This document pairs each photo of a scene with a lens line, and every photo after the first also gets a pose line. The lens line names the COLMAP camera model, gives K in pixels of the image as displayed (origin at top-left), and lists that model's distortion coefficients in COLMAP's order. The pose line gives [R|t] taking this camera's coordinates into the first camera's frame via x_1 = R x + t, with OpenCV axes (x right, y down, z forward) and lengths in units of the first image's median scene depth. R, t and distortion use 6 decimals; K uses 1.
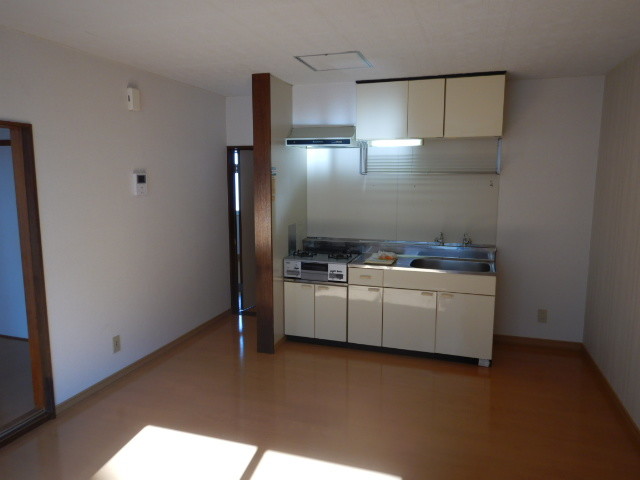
lens RADIAL K [[457.8, 0, 318.9], [0, 457.8, 240.6], [0, 0, 1]] dist [0.010117, -0.002068]
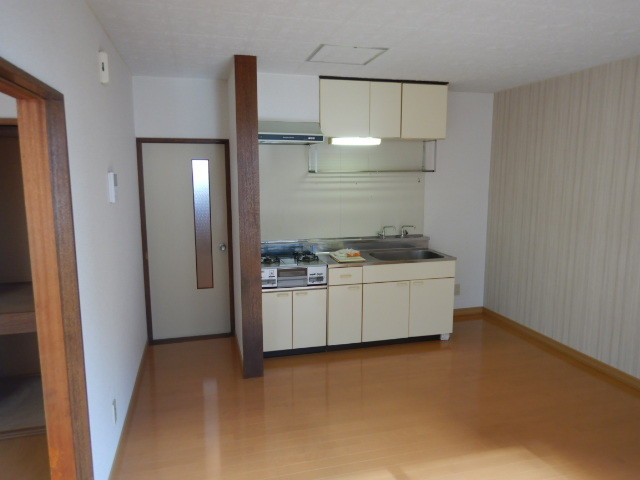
lens RADIAL K [[457.8, 0, 317.3], [0, 457.8, 240.5], [0, 0, 1]] dist [0.010117, -0.002068]
pose [[0.835450, -0.084557, 0.543022, -0.476770], [0.083369, 0.996157, 0.026854, -0.028373], [-0.543206, 0.022836, 0.839289, 0.198387]]
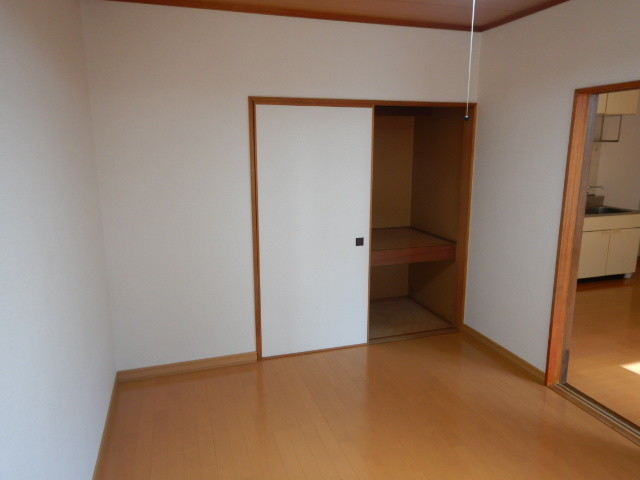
lens RADIAL K [[457.8, 0, 321.3], [0, 457.8, 241.3], [0, 0, 1]] dist [0.010117, -0.002068]
pose [[0.807194, -0.124173, 0.577078, -1.153898], [0.082281, 0.991749, 0.098308, -0.055544], [-0.584524, -0.031871, 0.810750, 0.380145]]
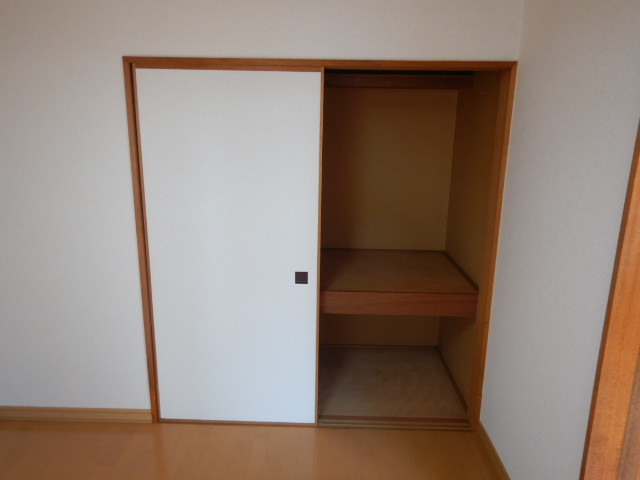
lens RADIAL K [[457.8, 0, 321.2], [0, 457.8, 238.2], [0, 0, 1]] dist [0.010117, -0.002068]
pose [[0.956301, -0.053493, 0.287450, -0.747501], [0.023415, 0.993975, 0.107075, -0.073069], [-0.291446, -0.095666, 0.951792, 0.486971]]
